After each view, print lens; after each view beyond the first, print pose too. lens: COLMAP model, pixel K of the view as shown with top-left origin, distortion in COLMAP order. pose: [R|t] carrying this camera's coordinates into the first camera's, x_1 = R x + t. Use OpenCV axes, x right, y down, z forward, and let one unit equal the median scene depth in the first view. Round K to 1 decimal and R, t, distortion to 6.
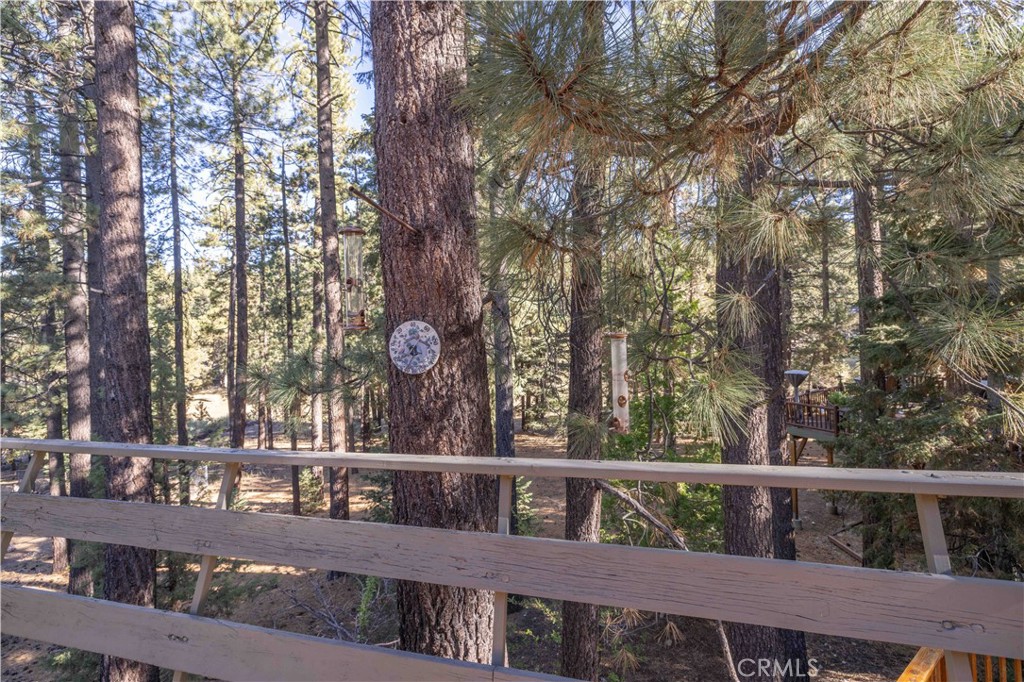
lens RADIAL K [[533.8, 0, 593.3], [0, 533.8, 309.1], [0, 0, 1]] dist [0.002340, 0.000172]
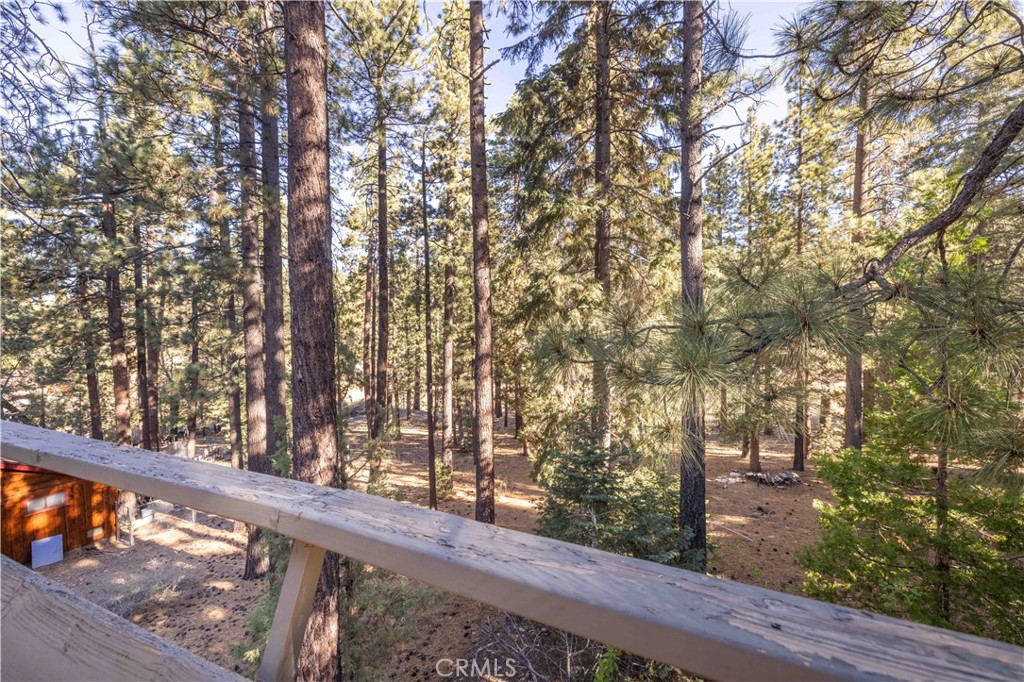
lens RADIAL K [[447.8, 0, 507.4], [0, 447.8, 334.8], [0, 0, 1]] dist [0.000417, -0.000011]
pose [[0.974574, 0.022090, -0.222975, -0.264864], [-0.015927, 0.999441, 0.029398, 0.043174], [0.223499, -0.025099, 0.974381, 0.236340]]
